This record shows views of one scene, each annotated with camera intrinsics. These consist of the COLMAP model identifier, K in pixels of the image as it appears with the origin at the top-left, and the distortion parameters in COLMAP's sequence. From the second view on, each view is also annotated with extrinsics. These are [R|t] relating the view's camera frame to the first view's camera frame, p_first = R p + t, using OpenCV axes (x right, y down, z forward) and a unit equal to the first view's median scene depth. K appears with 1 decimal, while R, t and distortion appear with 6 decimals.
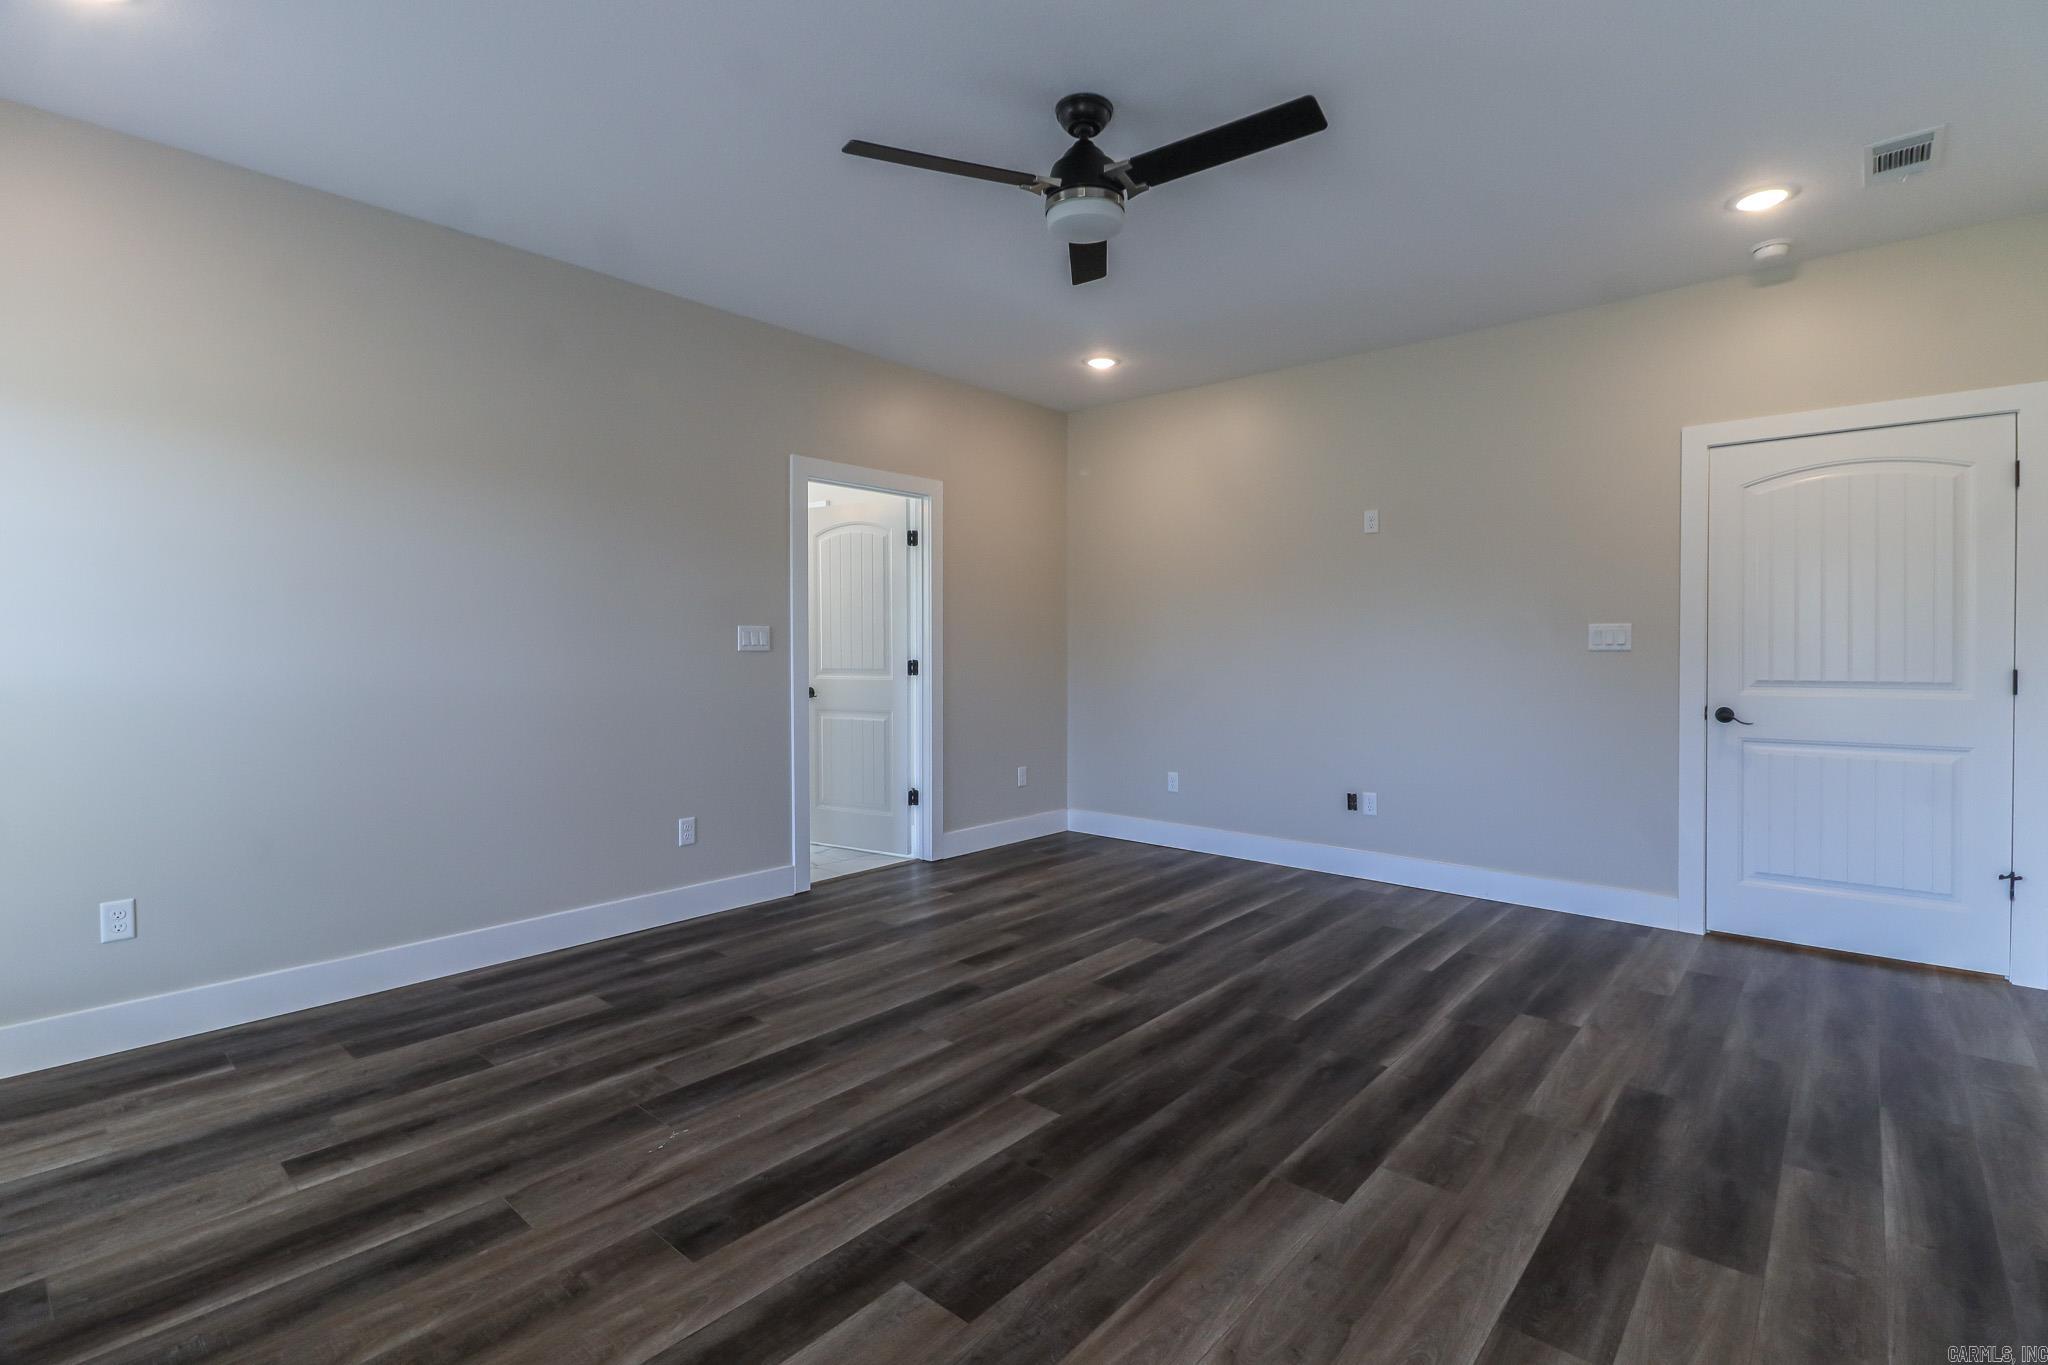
lens RADIAL K [[970.2, 0, 1048.8], [0, 970.2, 672.7], [0, 0, 1]] dist [0.020165, -0.014052]
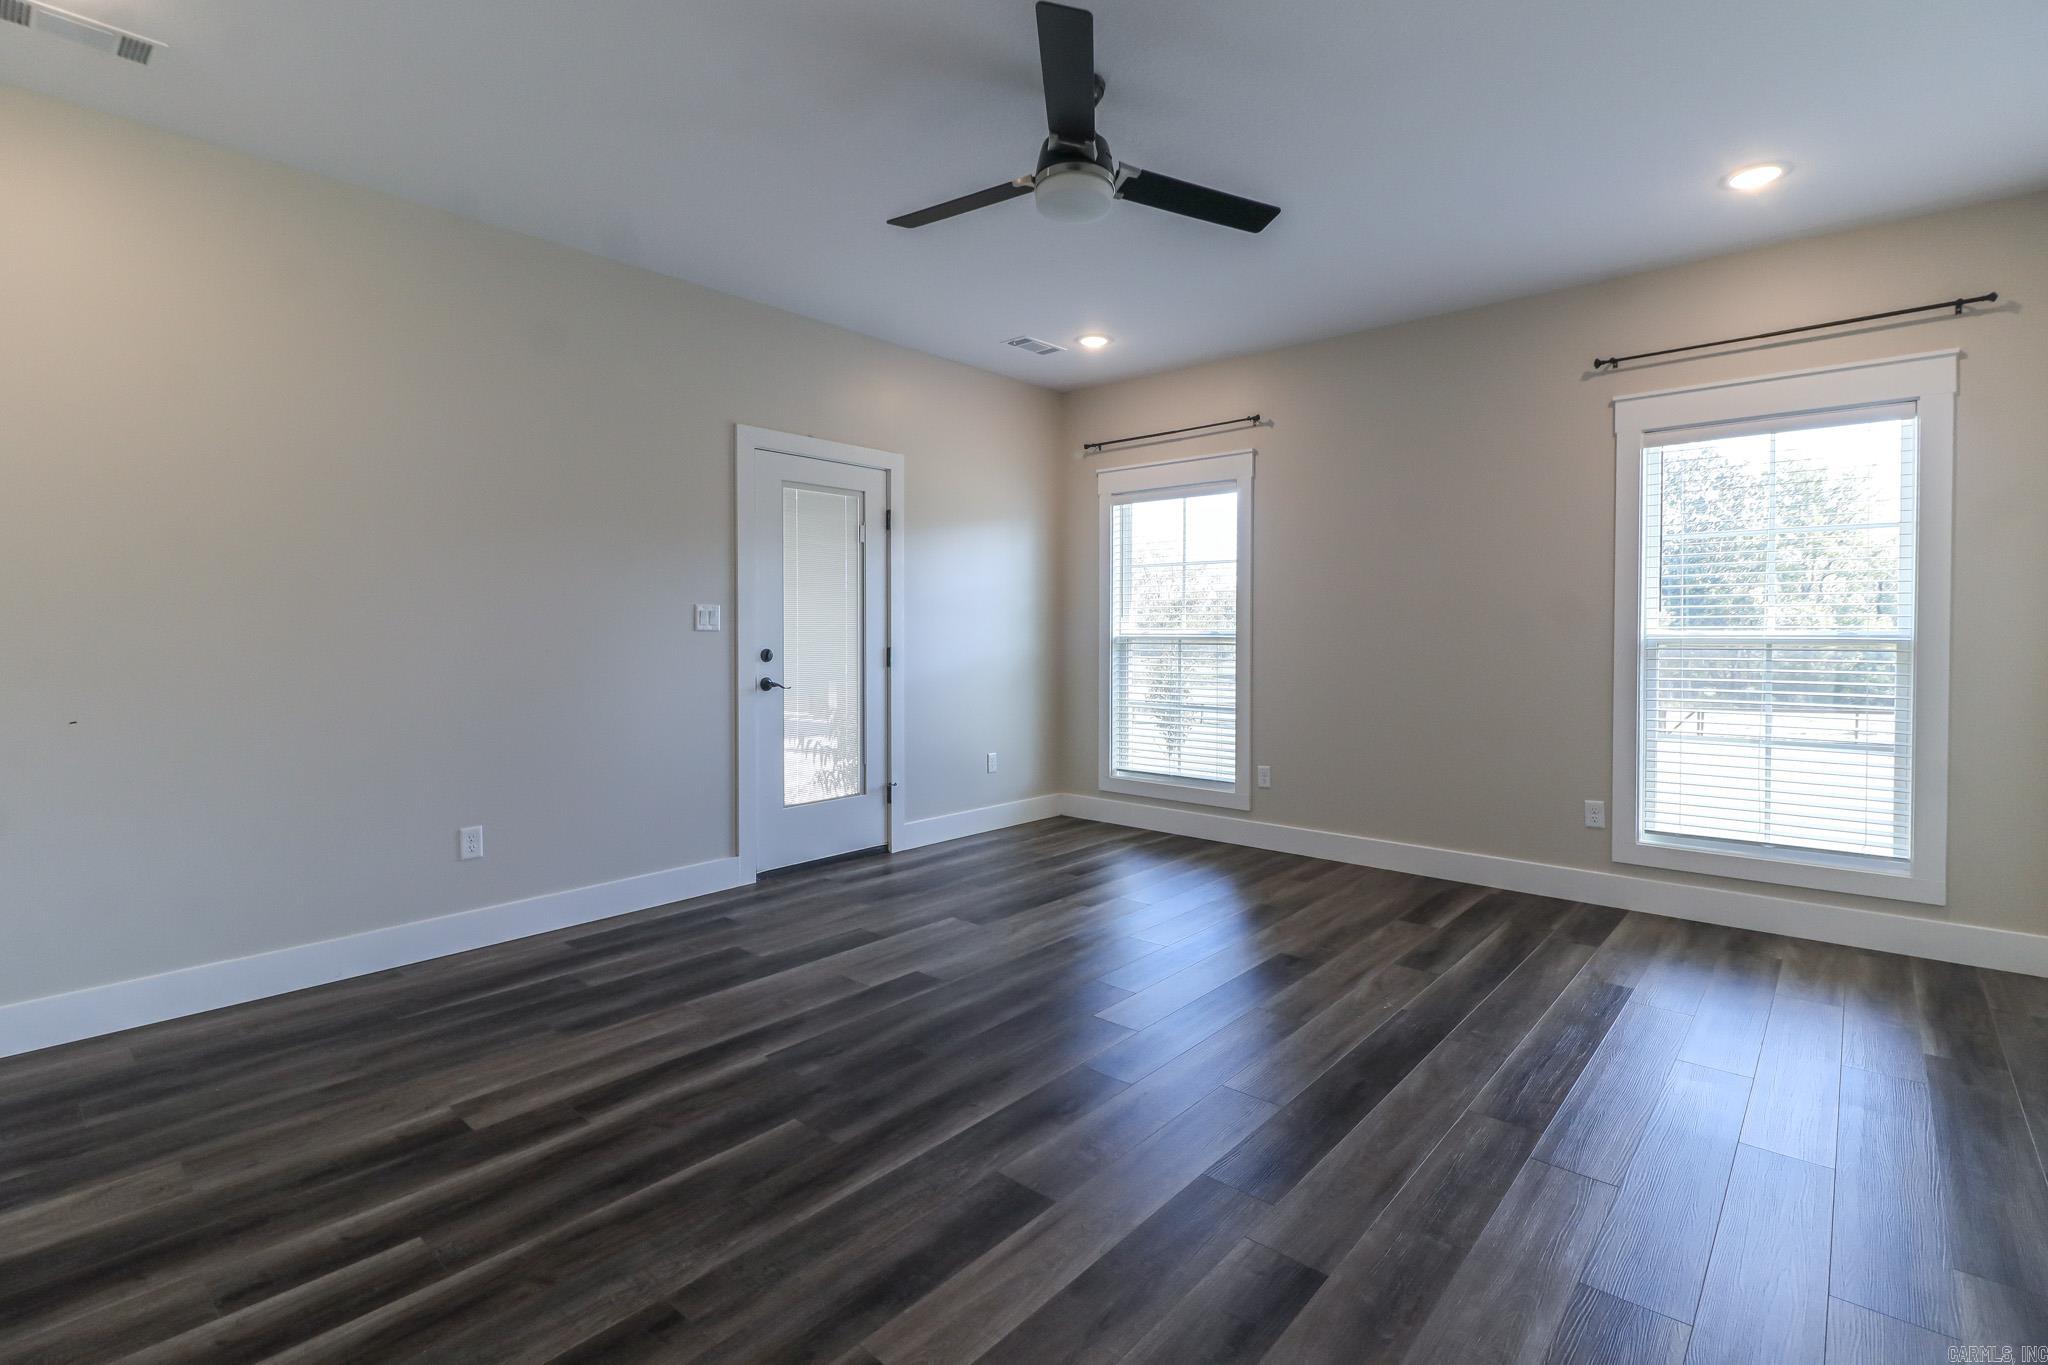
lens RADIAL K [[970.2, 0, 1048.8], [0, 970.2, 672.7], [0, 0, 1]] dist [0.020165, -0.014052]
pose [[-0.999998, 0.000458, -0.001828, 0.060668], [0.000327, 0.997475, 0.071024, -0.050578], [0.001855, 0.071023, -0.997473, 1.906335]]
